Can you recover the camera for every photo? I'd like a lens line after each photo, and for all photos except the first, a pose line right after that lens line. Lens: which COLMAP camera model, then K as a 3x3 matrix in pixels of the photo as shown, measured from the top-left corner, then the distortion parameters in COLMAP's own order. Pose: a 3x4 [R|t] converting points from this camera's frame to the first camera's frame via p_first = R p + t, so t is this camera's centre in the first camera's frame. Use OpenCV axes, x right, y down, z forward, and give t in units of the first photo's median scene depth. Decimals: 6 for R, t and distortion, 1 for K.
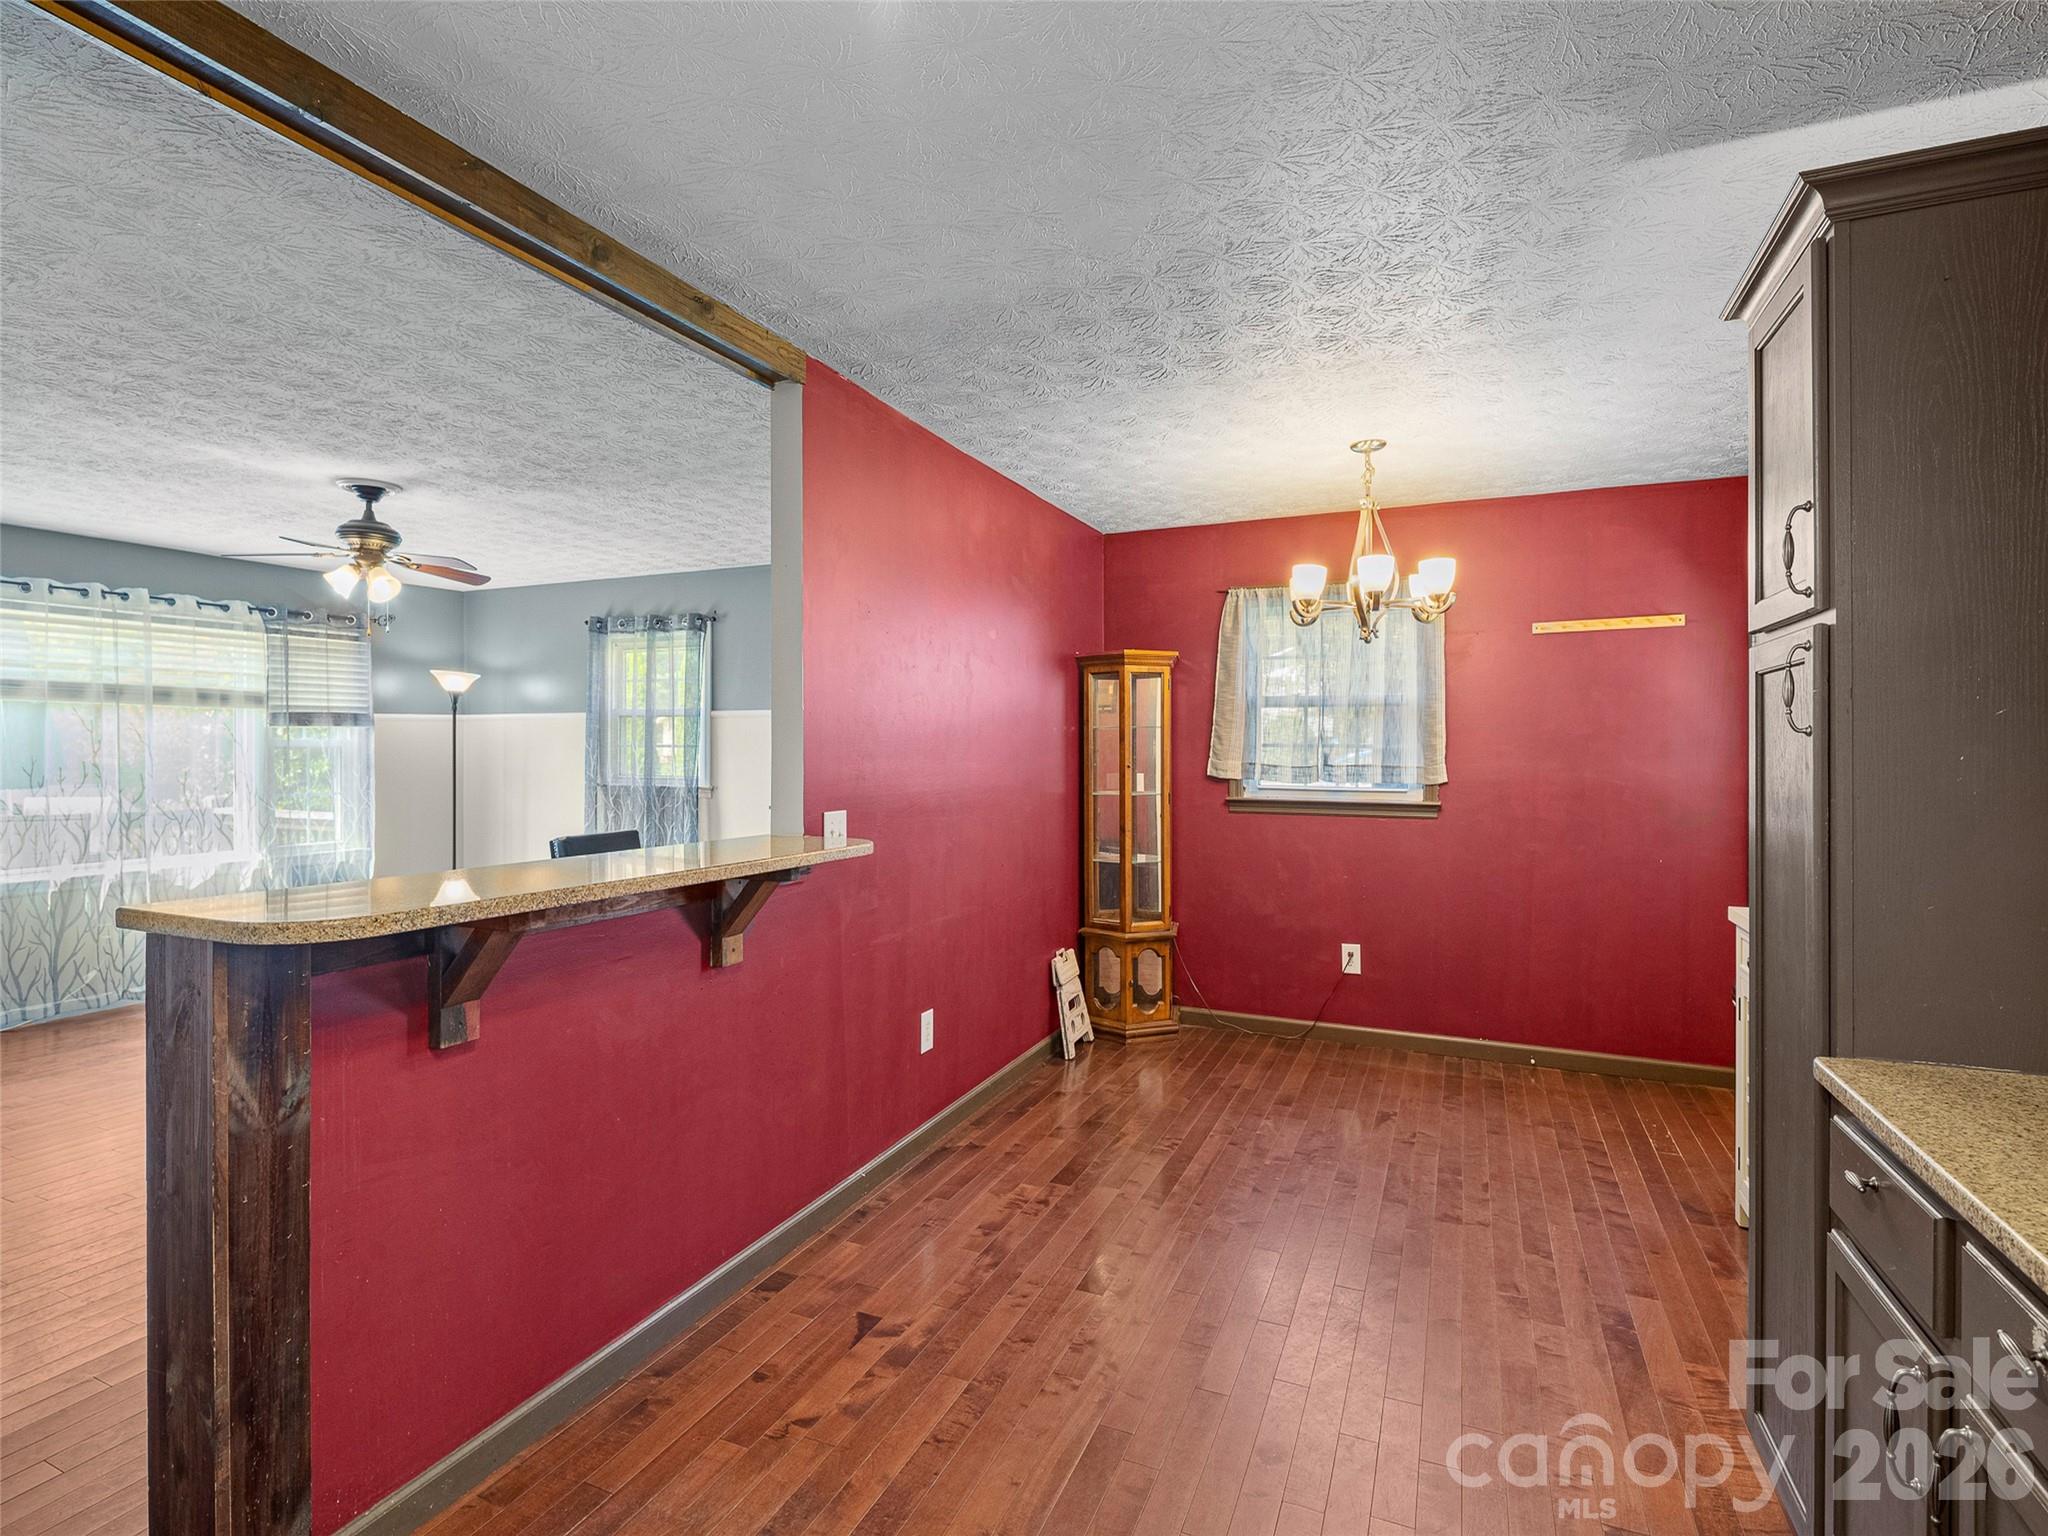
lens RADIAL K [[999.6, 0, 1014.1], [0, 999.6, 756.0], [0, 0, 1]] dist [-0.000581, -0.001011]
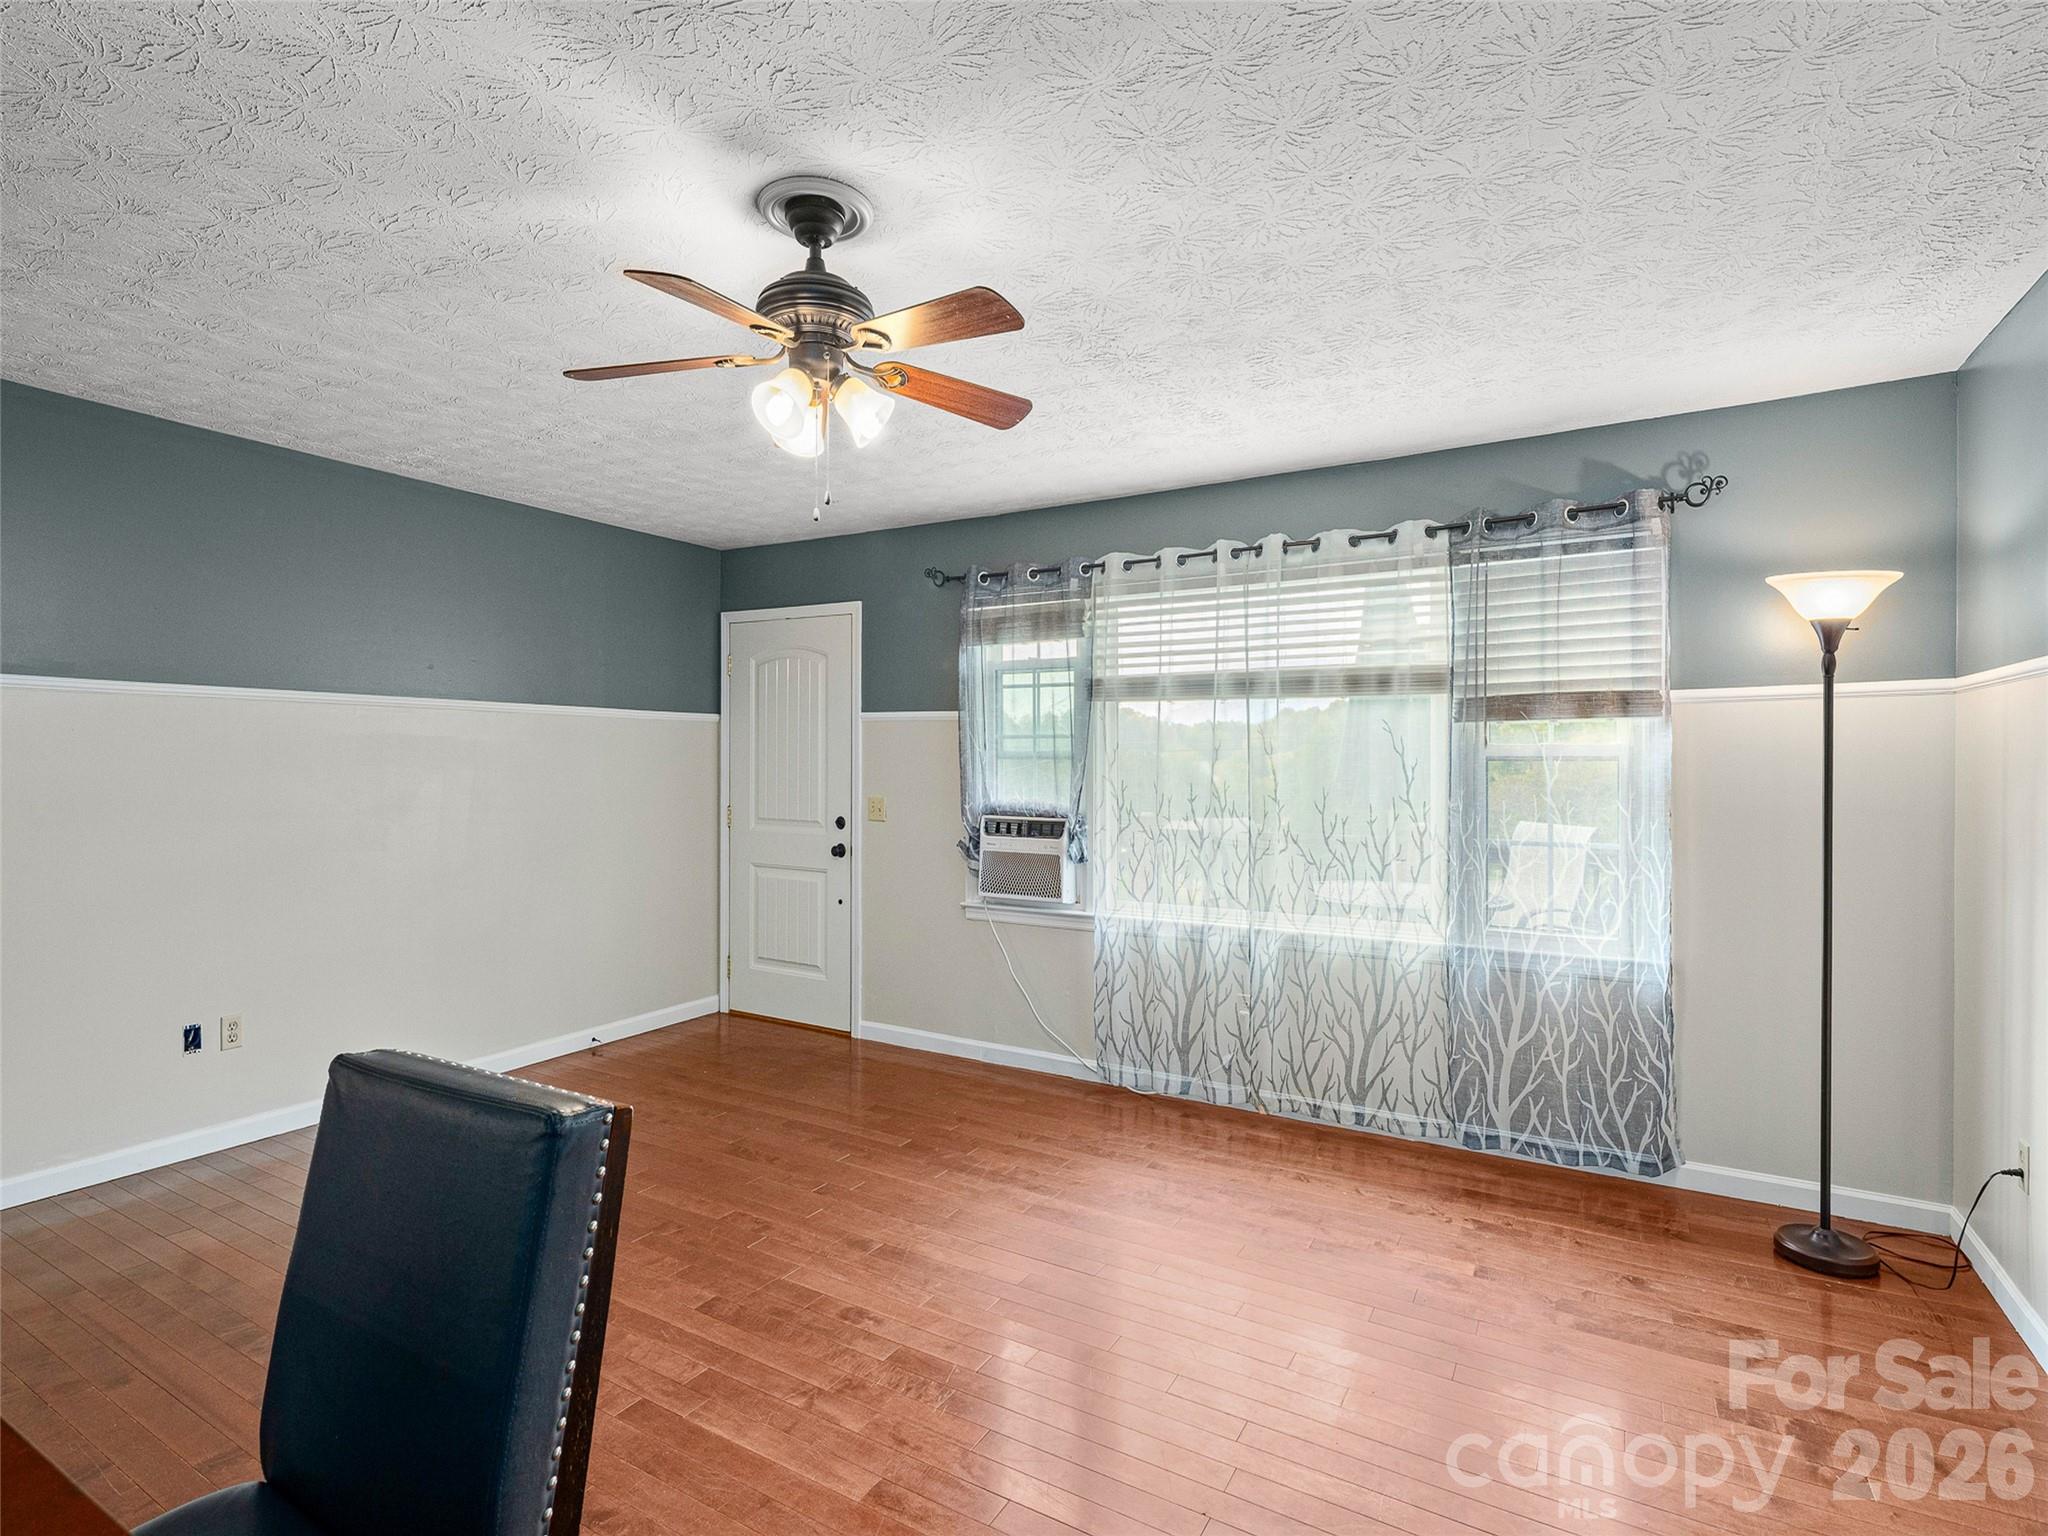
lens RADIAL K [[999.6, 0, 1014.1], [0, 999.6, 756.0], [0, 0, 1]] dist [-0.000581, -0.001011]
pose [[-0.108474, -0.003413, -0.994093, -0.131742], [-0.008482, 0.999961, -0.002508, -0.006124], [0.994063, 0.008160, -0.108499, 0.810062]]
